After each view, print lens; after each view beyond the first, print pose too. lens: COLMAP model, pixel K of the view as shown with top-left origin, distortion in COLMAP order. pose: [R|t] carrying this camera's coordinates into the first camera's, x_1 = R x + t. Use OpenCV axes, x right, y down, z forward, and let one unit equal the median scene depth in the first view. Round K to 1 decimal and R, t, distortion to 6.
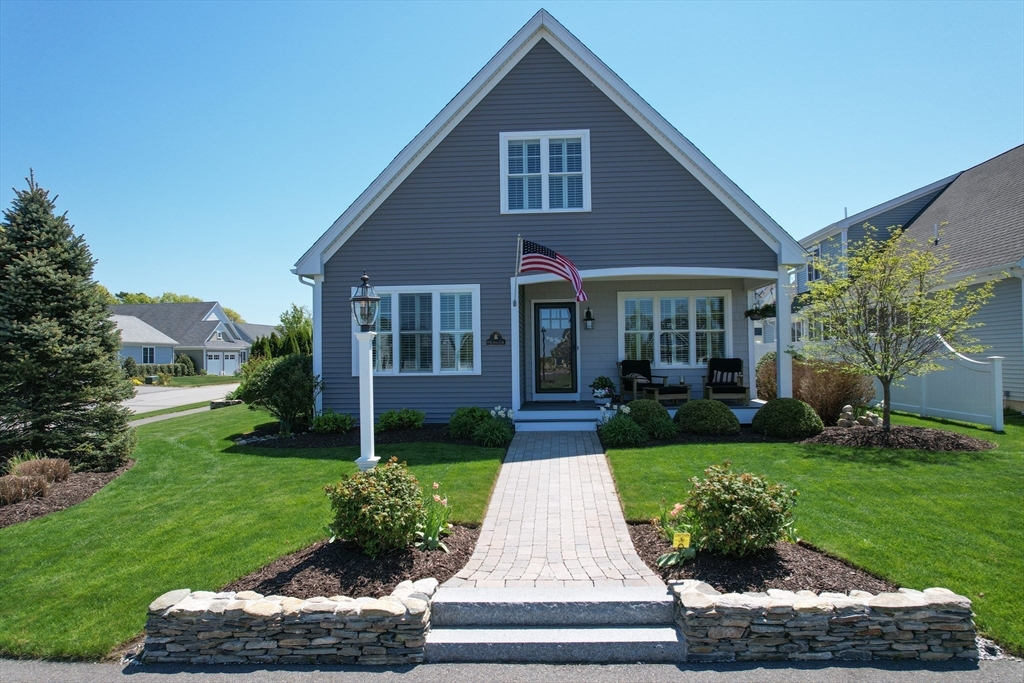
lens RADIAL K [[657.9, 0, 515.4], [0, 657.9, 347.1], [0, 0, 1]] dist [-0.091735, 0.084399]
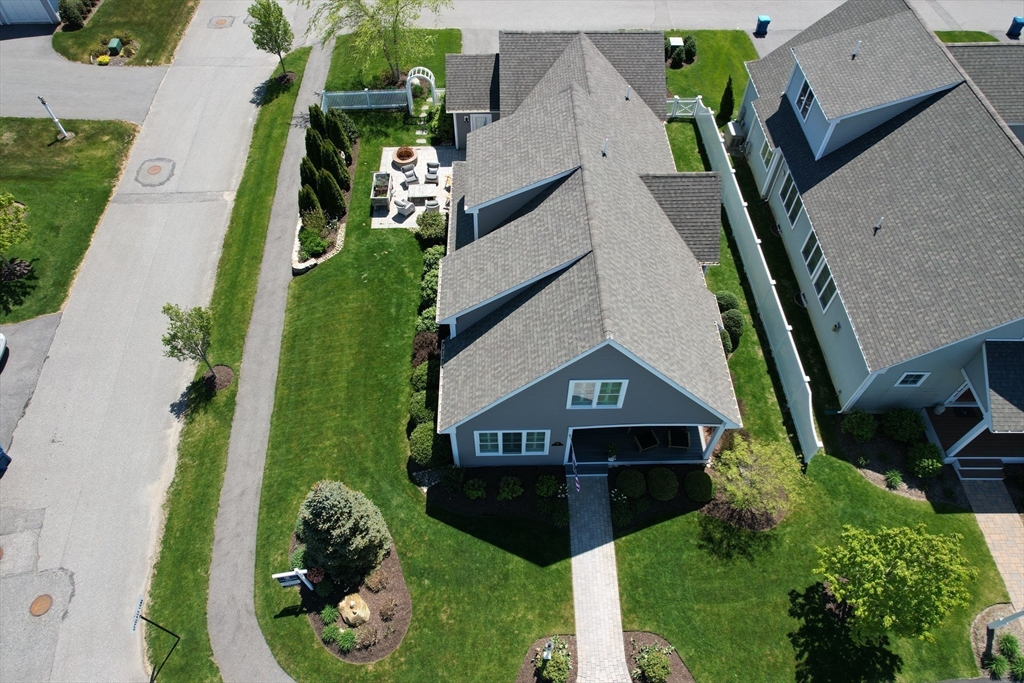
lens RADIAL K [[657.9, 0, 515.4], [0, 657.9, 347.1], [0, 0, 1]] dist [-0.091735, 0.084399]
pose [[0.996101, -0.058057, 0.066419, -0.256371], [-0.019350, 0.590781, 0.806600, -1.664306], [-0.086068, -0.804740, 0.587354, 0.183546]]
